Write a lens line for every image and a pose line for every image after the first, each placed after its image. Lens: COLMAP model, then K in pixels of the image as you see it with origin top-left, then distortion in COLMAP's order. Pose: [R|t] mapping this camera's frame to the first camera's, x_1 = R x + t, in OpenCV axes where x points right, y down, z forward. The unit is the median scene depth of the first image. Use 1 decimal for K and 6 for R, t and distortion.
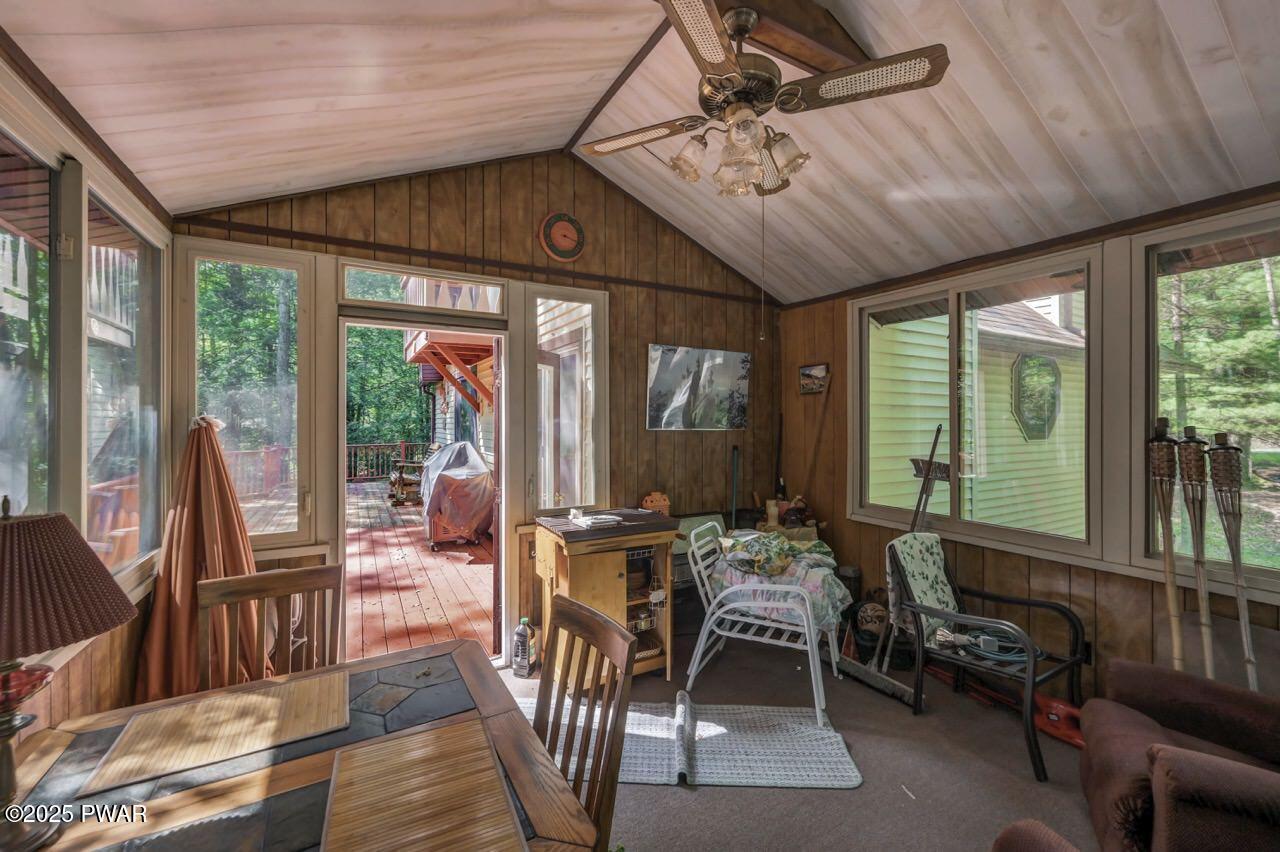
lens RADIAL K [[517.0, 0, 640.6], [0, 517.0, 420.2], [0, 0, 1]] dist [0.002577, 0.000630]
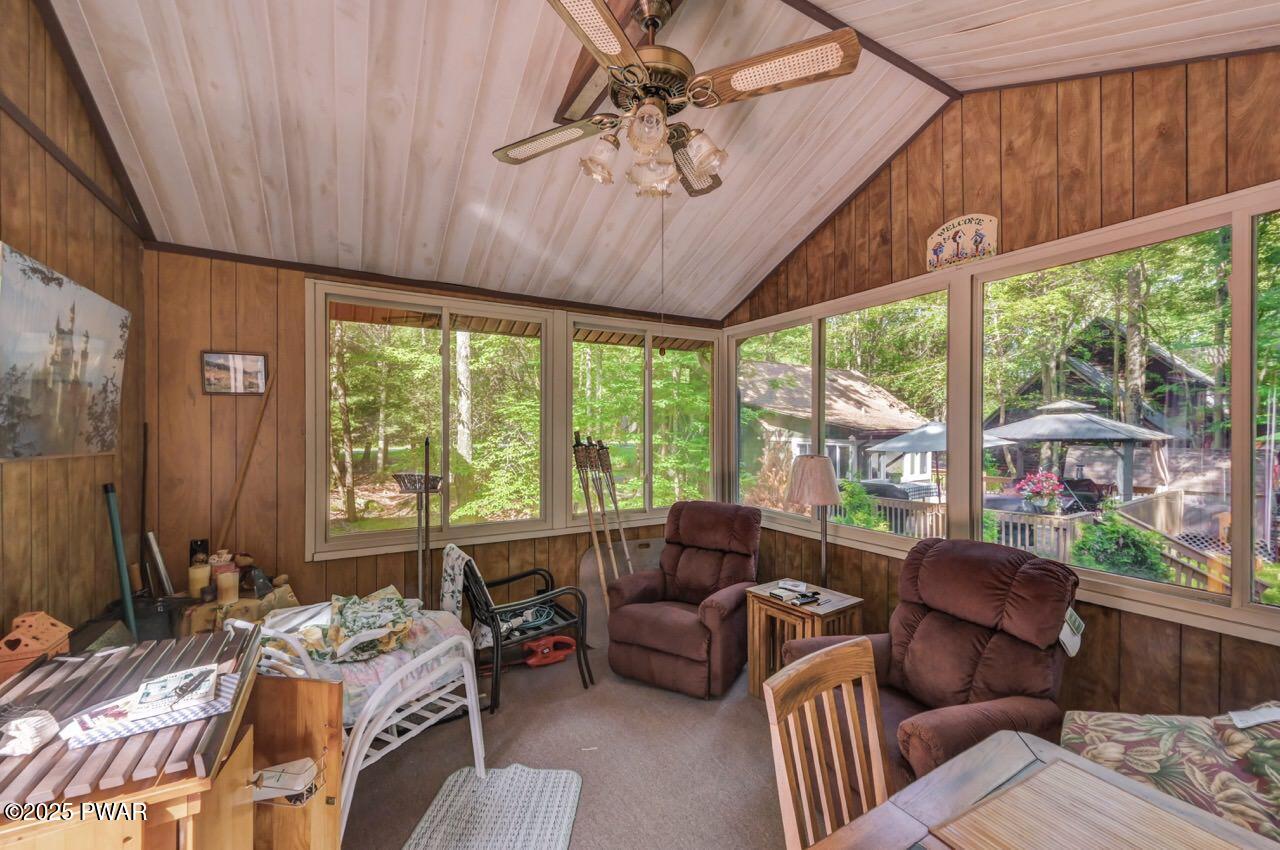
lens RADIAL K [[517.0, 0, 642.5], [0, 517.0, 429.3], [0, 0, 1]] dist [0.002577, 0.000630]
pose [[-0.013610, -0.003592, 0.999901, -0.564421], [-0.000945, 0.999993, 0.003580, -0.013559], [-0.999907, -0.000896, -0.013613, 0.768195]]
